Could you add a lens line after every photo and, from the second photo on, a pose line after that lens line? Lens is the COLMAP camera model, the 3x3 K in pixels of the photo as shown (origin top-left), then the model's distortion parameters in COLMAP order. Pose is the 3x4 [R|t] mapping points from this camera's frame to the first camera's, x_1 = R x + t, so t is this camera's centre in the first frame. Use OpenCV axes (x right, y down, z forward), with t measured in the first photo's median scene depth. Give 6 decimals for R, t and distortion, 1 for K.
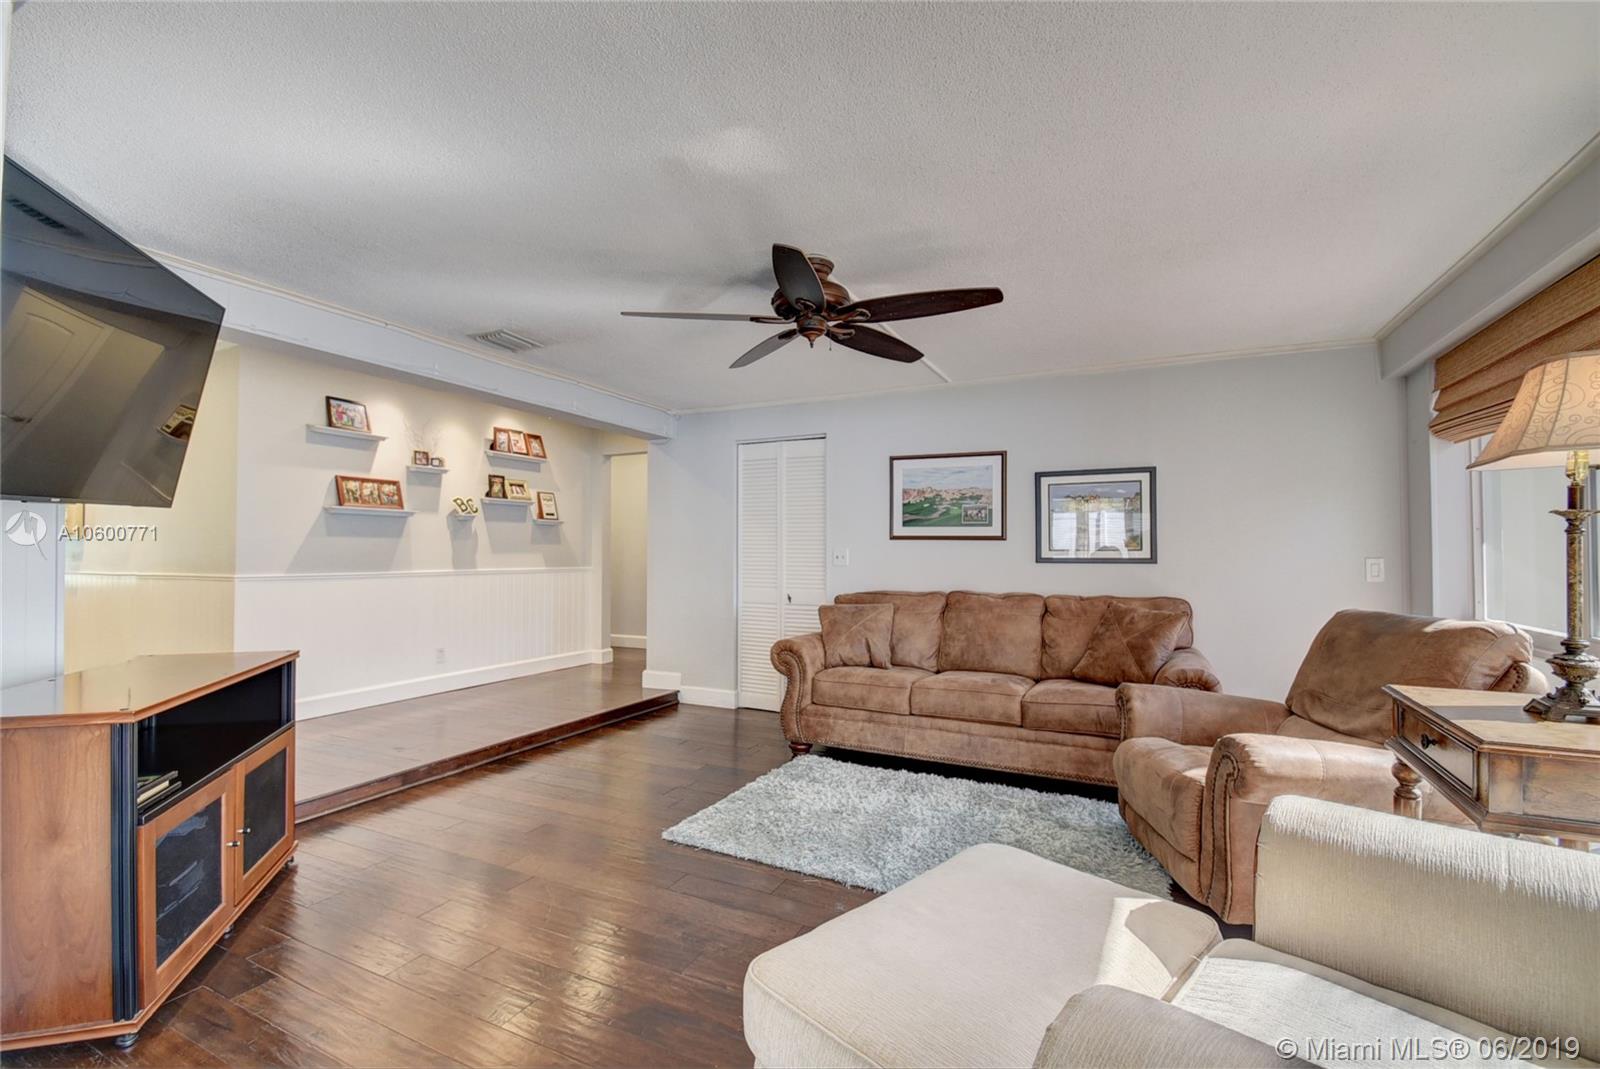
lens RADIAL K [[701.5, 0, 787.4], [0, 701.5, 549.2], [0, 0, 1]] dist [0.000933, -0.005435]
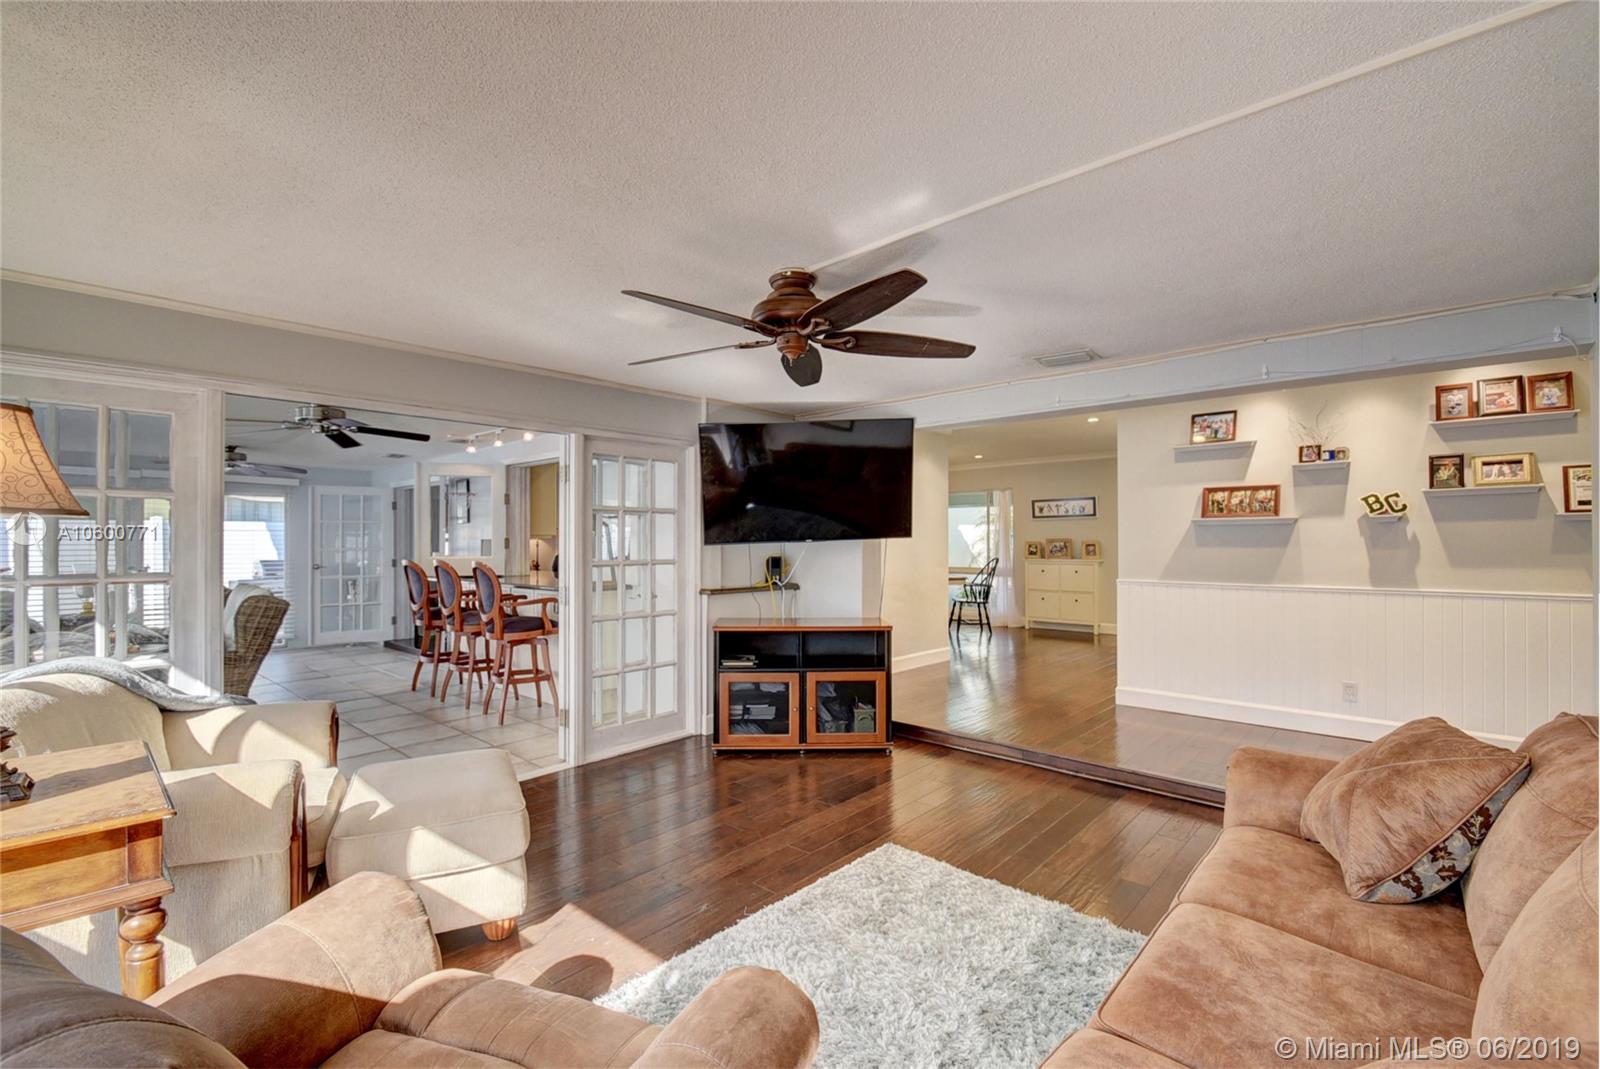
lens RADIAL K [[701.5, 0, 794.7], [0, 701.5, 531.8], [0, 0, 1]] dist [0.000933, -0.005435]
pose [[-0.278953, -0.018806, -0.960121, 0.478670], [0.005110, 0.999765, -0.021068, -0.020092], [0.960291, -0.010783, -0.278792, 0.640168]]
